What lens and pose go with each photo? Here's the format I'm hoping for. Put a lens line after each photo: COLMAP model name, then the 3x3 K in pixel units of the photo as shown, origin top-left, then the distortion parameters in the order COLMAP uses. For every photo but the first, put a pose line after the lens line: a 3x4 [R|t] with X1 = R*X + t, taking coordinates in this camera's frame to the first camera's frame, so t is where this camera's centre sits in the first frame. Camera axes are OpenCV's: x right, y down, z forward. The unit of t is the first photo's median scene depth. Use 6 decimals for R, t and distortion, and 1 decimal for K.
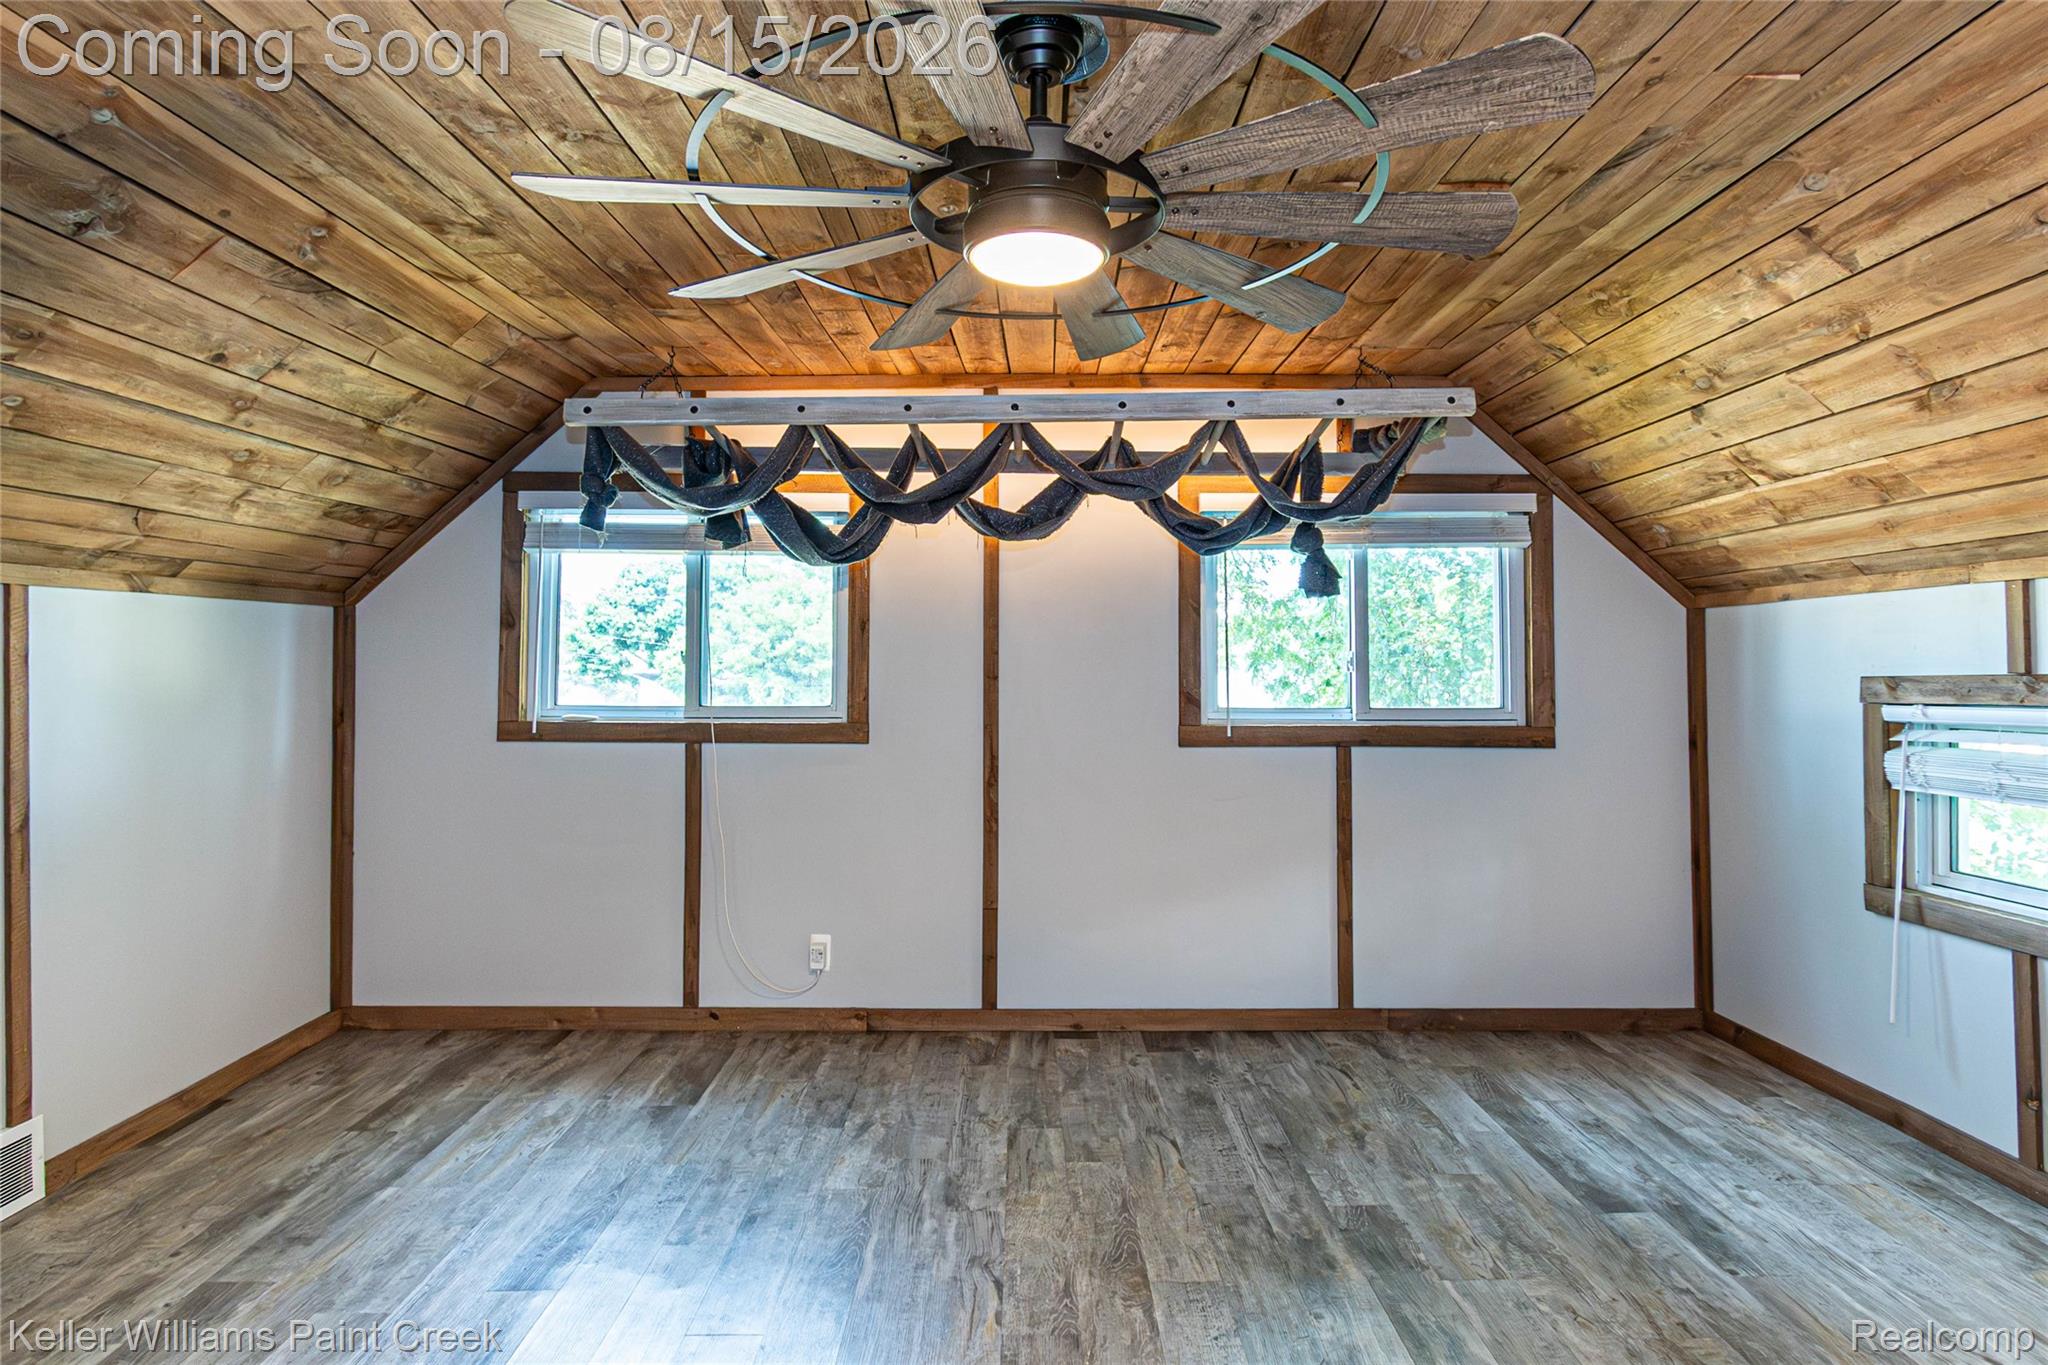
lens RADIAL K [[1075.4, 0, 1013.1], [0, 1075.4, 665.7], [0, 0, 1]] dist [0.001470, -0.002379]
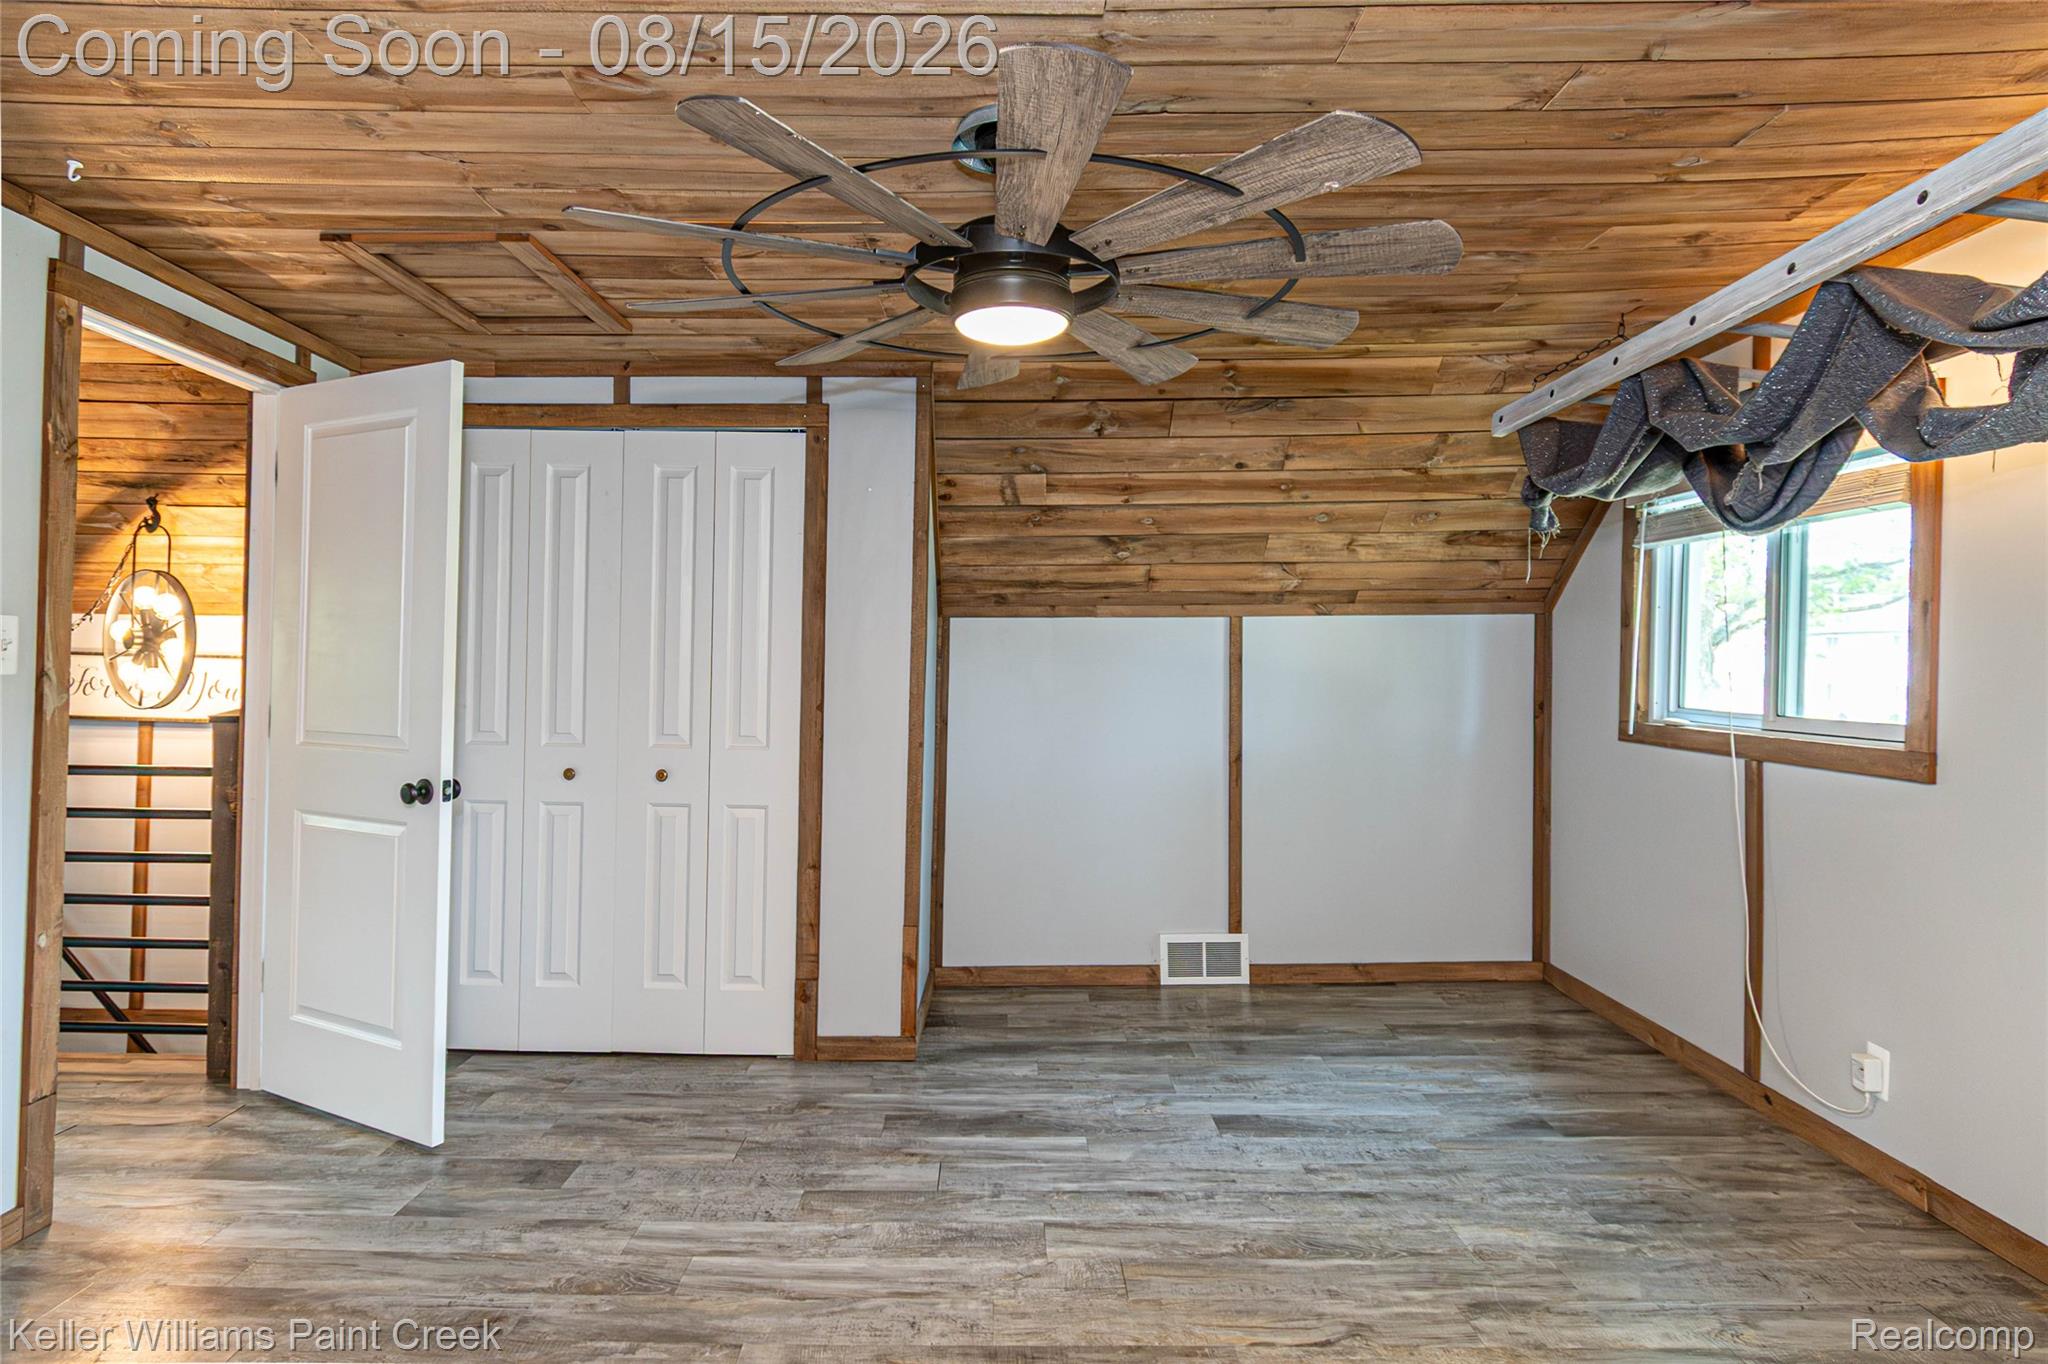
lens RADIAL K [[1075.4, 0, 1012.3], [0, 1075.4, 683.5], [0, 0, 1]] dist [0.001470, -0.002379]
pose [[0.009609, 0.019639, -0.999761, 0.664398], [0.000582, 0.999807, 0.019645, -0.003532], [0.999954, -0.000770, 0.009596, 0.544088]]
